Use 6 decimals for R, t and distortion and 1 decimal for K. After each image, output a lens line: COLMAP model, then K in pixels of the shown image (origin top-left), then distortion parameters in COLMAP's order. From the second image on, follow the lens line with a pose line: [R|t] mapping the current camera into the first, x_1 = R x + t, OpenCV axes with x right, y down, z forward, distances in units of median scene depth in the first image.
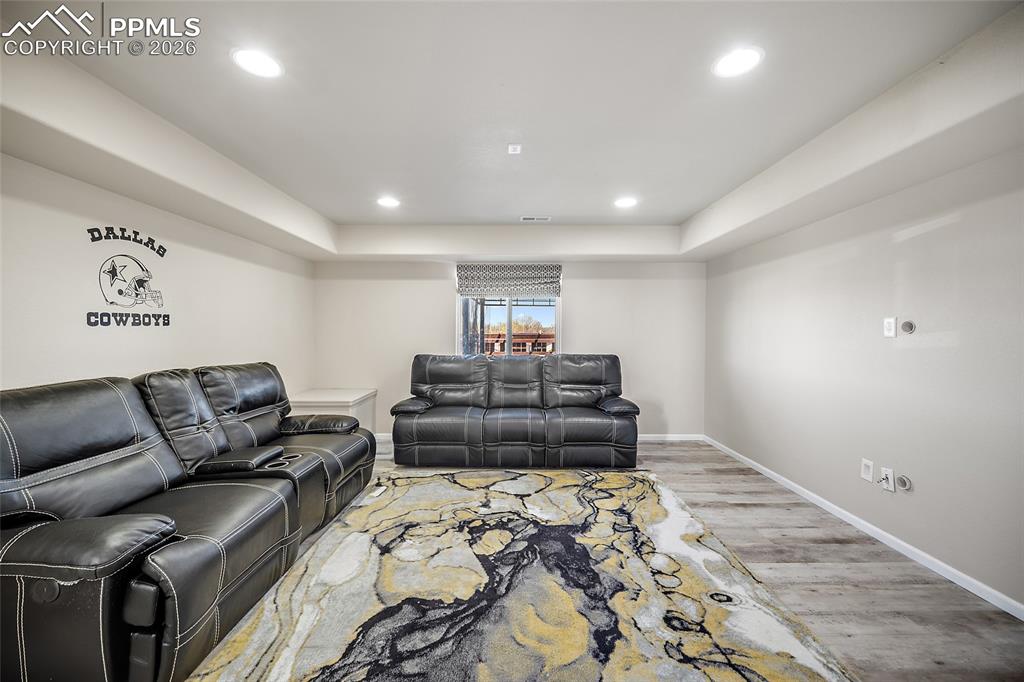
lens RADIAL K [[403.8, 0, 510.0], [0, 403.8, 336.1], [0, 0, 1]] dist [-0.001278, 0.000092]
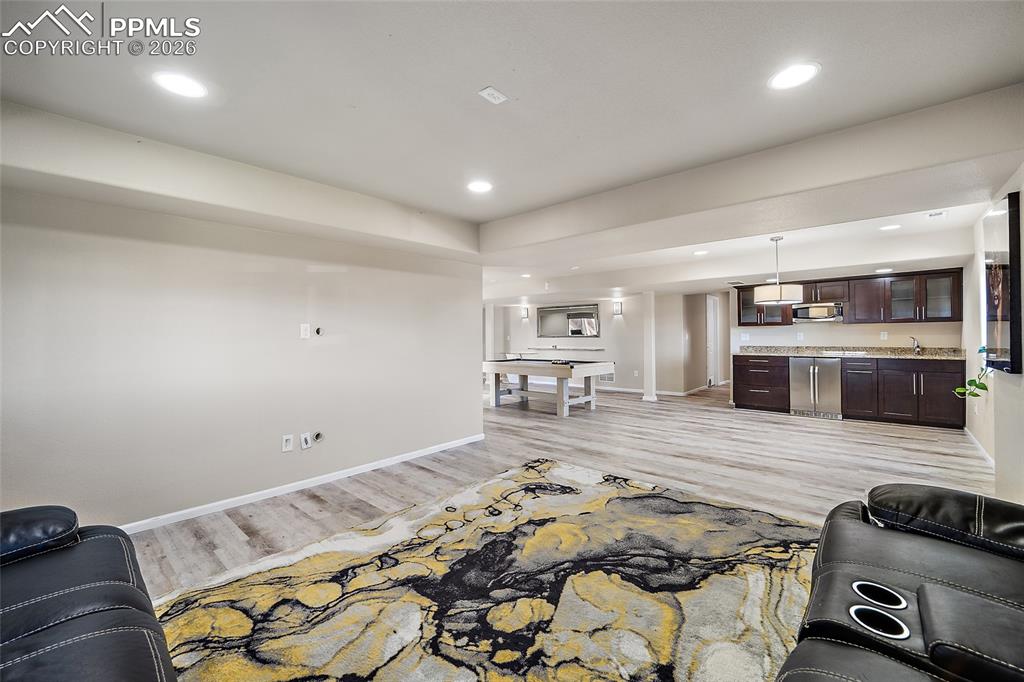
lens RADIAL K [[403.8, 0, 515.1], [0, 403.8, 337.2], [0, 0, 1]] dist [-0.001278, 0.000092]
pose [[-0.743155, 0.000018, 0.669119, -0.484588], [0.011798, 0.999845, 0.013076, -0.011781], [-0.669015, 0.017612, -0.743040, 1.406513]]
